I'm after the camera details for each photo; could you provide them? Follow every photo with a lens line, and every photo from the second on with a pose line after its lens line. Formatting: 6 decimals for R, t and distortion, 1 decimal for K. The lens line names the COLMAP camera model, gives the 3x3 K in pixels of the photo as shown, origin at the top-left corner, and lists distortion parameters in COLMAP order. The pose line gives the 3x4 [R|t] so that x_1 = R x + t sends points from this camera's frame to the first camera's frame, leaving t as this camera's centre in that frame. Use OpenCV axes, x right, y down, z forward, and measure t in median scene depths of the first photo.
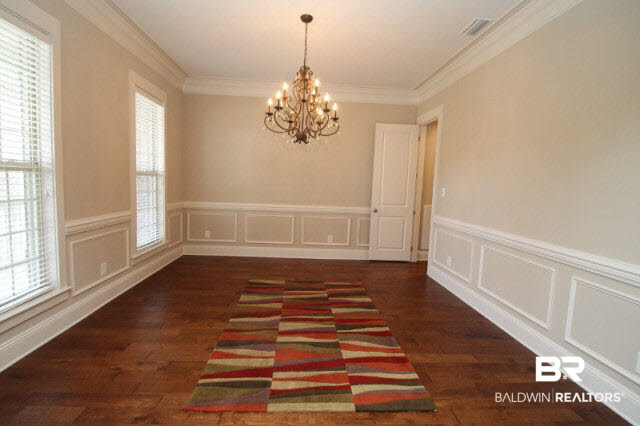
lens RADIAL K [[305.3, 0, 318.8], [0, 305.3, 211.7], [0, 0, 1]] dist [0.006911, -0.000011]
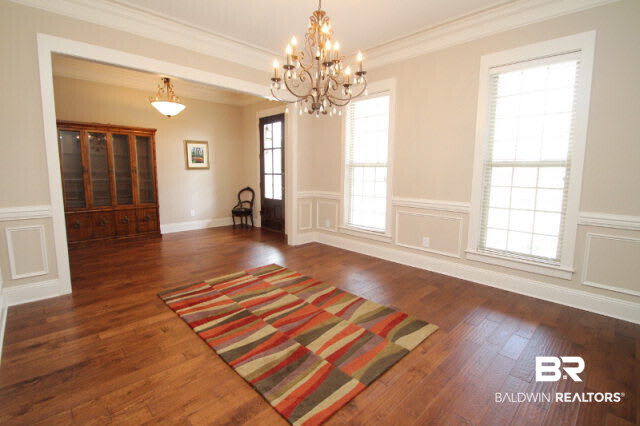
lens RADIAL K [[305.3, 0, 319.6], [0, 305.3, 212.6], [0, 0, 1]] dist [0.006911, -0.000011]
pose [[-0.765036, 0.055453, -0.641596, 0.505834], [-0.087664, 0.978044, 0.189063, -0.148782], [0.637993, 0.200885, -0.743377, 1.818902]]
